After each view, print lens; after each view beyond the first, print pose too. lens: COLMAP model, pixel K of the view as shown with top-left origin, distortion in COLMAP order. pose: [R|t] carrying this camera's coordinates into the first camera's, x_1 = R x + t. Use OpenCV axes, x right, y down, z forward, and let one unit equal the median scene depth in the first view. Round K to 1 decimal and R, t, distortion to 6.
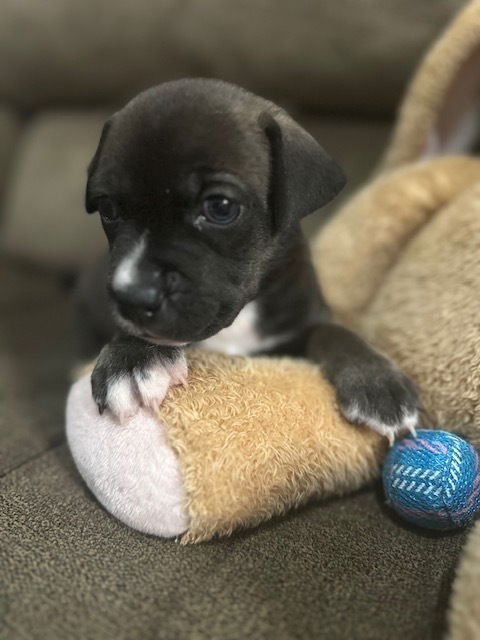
lens RADIAL K [[454.4, 0, 270.3], [0, 454.4, 318.9], [0, 0, 1]] dist [0.266180, 0.001599]
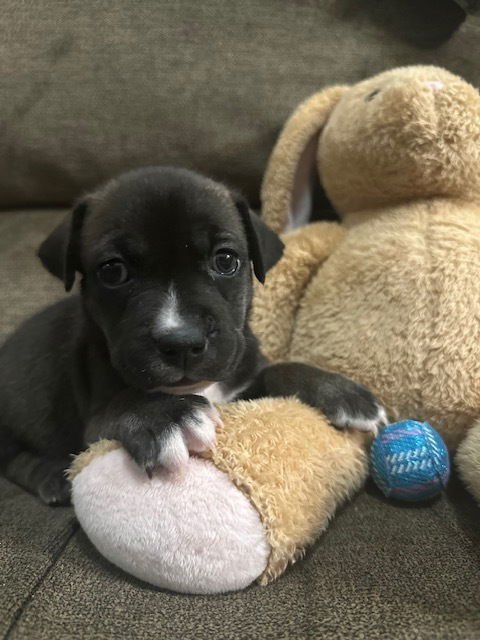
lens RADIAL K [[454.4, 0, 270.3], [0, 454.4, 318.9], [0, 0, 1]] dist [0.266180, 0.001599]
pose [[0.886280, -0.142118, 0.440806, -0.477587], [0.220441, 0.966480, -0.131617, 0.064772], [-0.407324, 0.213821, 0.887900, -0.009337]]
